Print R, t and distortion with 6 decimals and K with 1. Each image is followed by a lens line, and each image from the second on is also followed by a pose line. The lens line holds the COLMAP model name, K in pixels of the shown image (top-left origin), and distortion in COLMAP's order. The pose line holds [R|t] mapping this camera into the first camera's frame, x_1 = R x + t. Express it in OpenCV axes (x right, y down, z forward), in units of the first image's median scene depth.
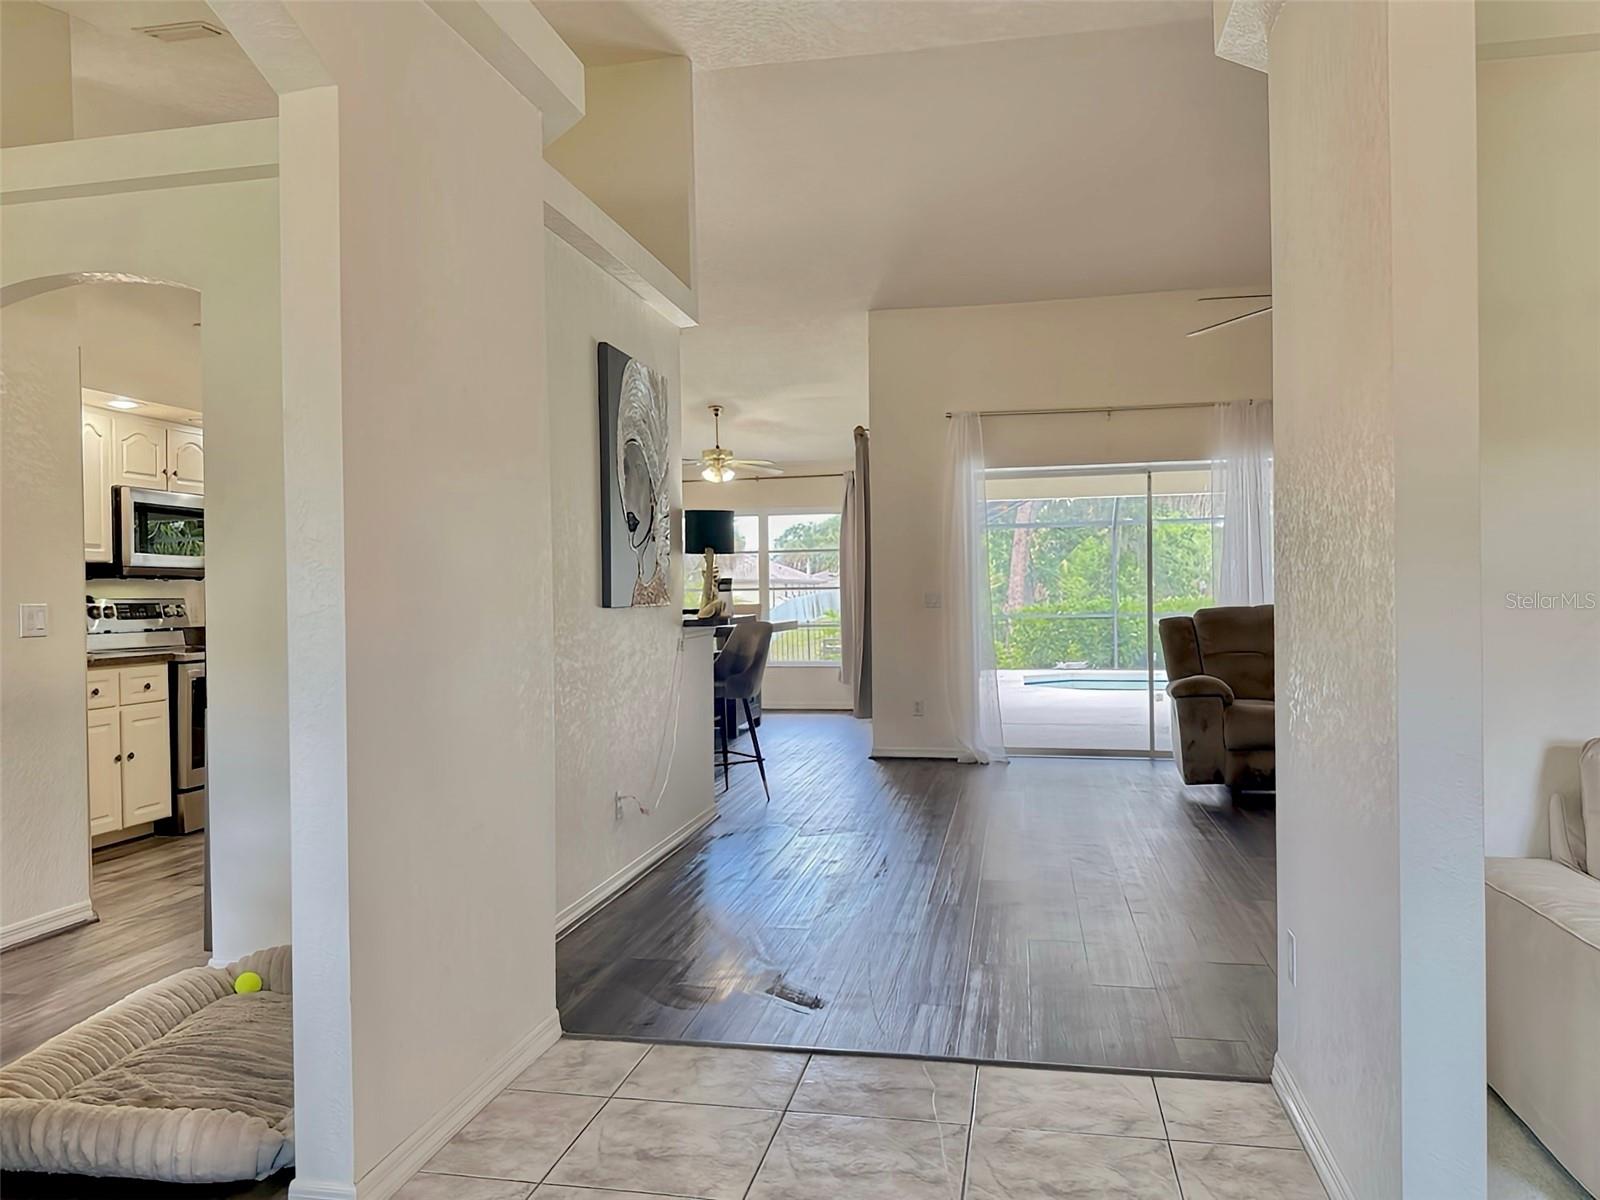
lens RADIAL K [[1118.0, 0, 791.2], [0, 1118.0, 601.9], [0, 0, 1]] dist [0.081316, -0.120233]
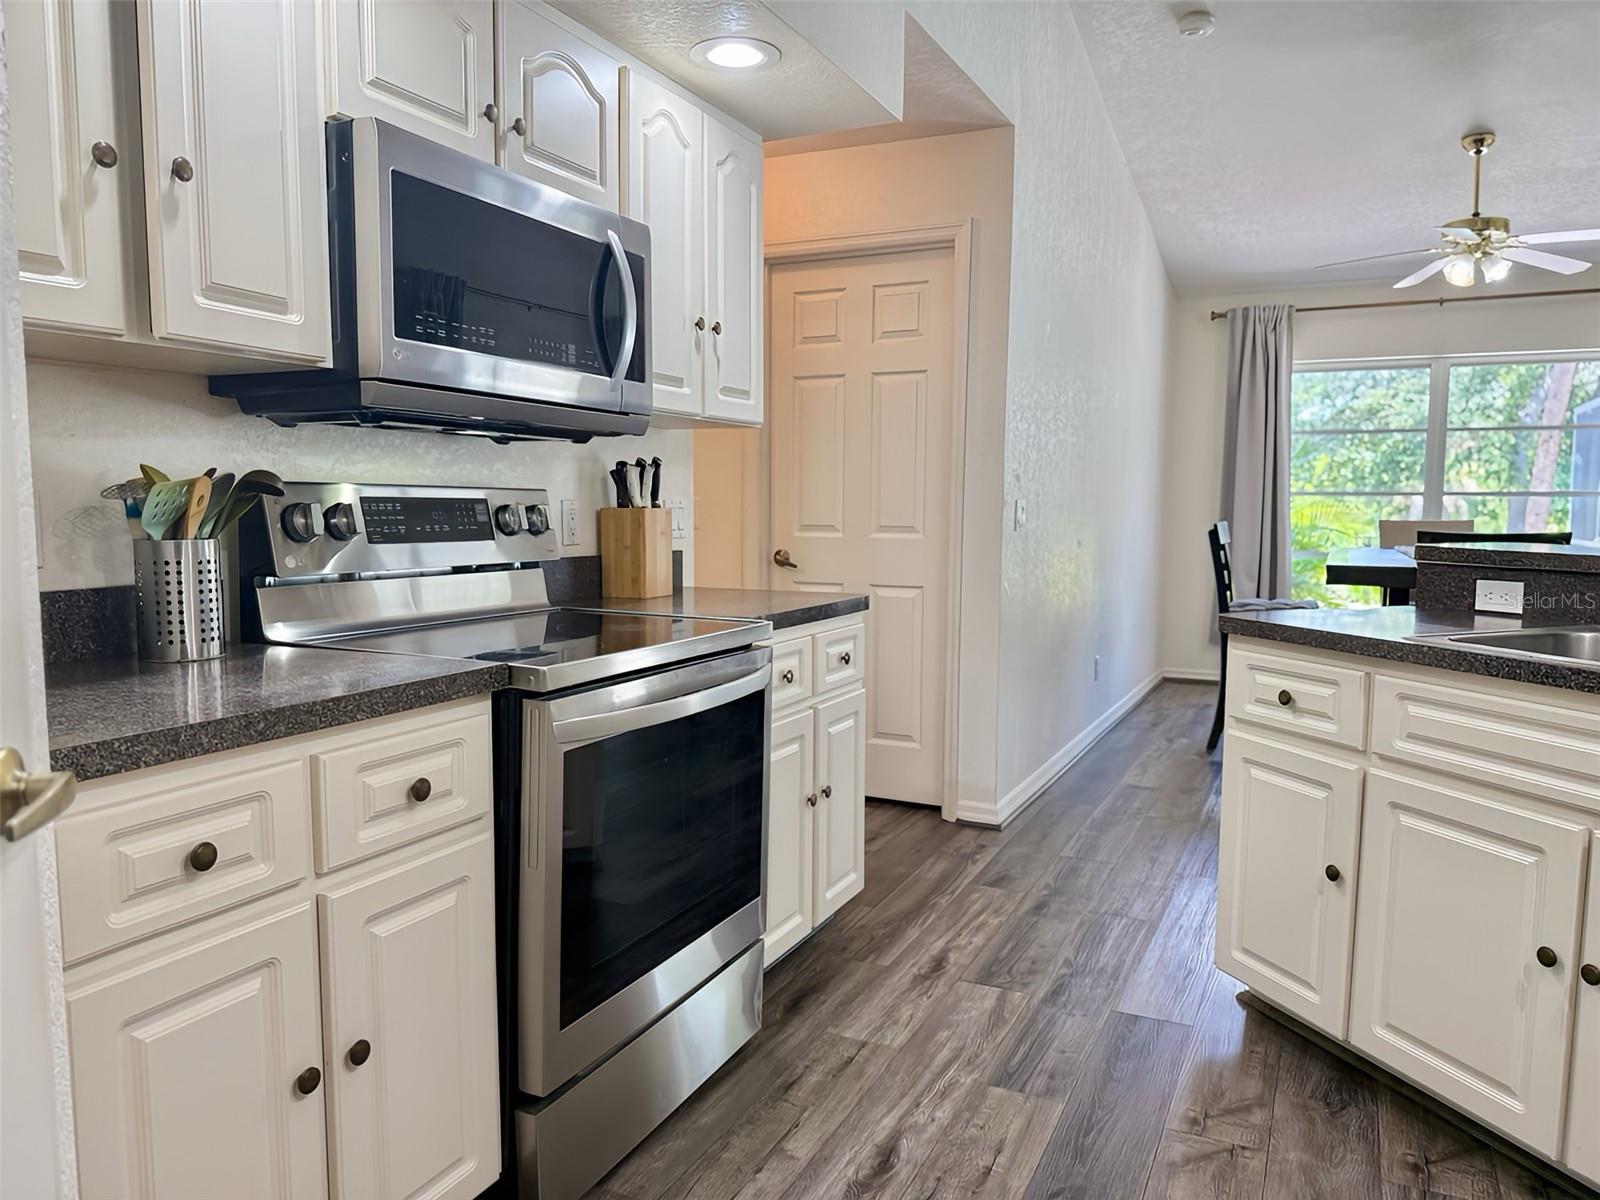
lens RADIAL K [[1118.0, 0, 791.2], [0, 1118.0, 601.9], [0, 0, 1]] dist [0.081316, -0.120233]
pose [[0.959275, 0.042348, -0.279282, -0.379198], [-0.019194, 0.996185, 0.085129, 0.001241], [0.281821, -0.076301, 0.956428, 0.716942]]
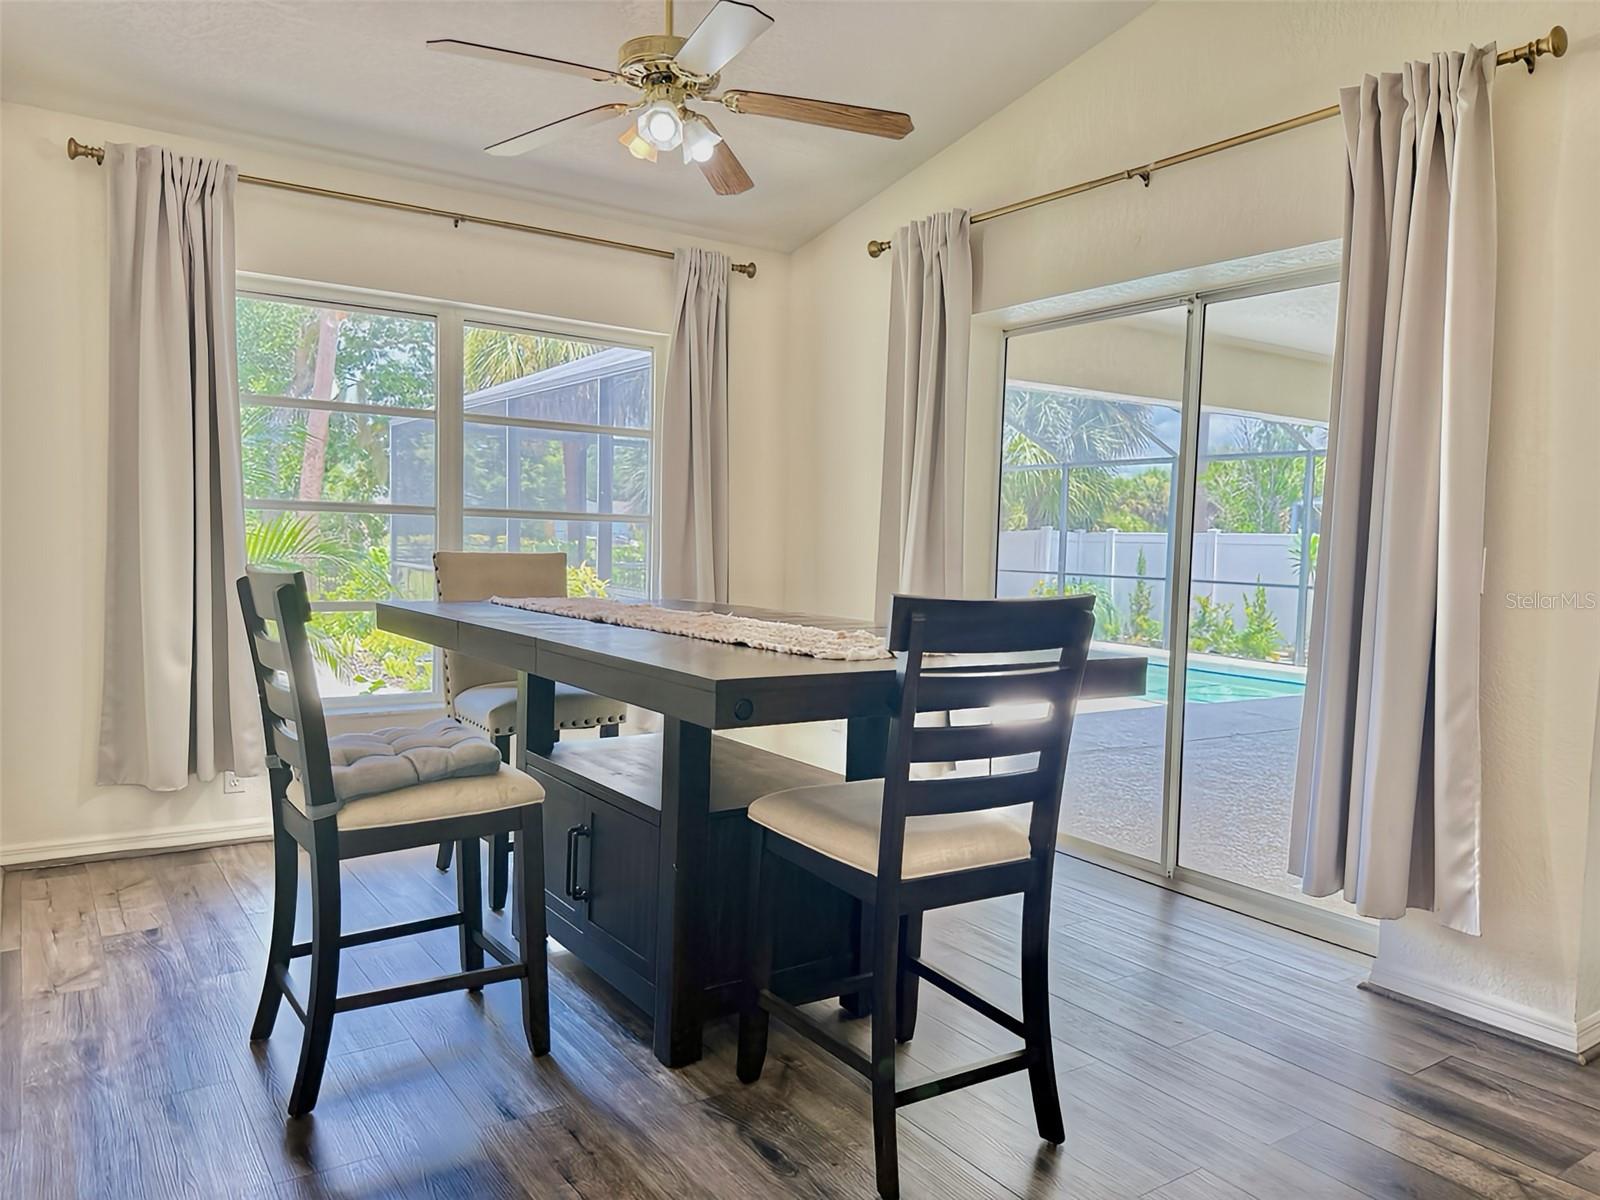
lens RADIAL K [[1118.0, 0, 791.2], [0, 1118.0, 601.9], [0, 0, 1]] dist [0.081316, -0.120233]
pose [[0.716396, -0.005097, 0.697675, -0.453647], [-0.034332, 0.998504, 0.042548, -0.001857], [-0.696849, -0.054434, 0.715150, 1.337545]]
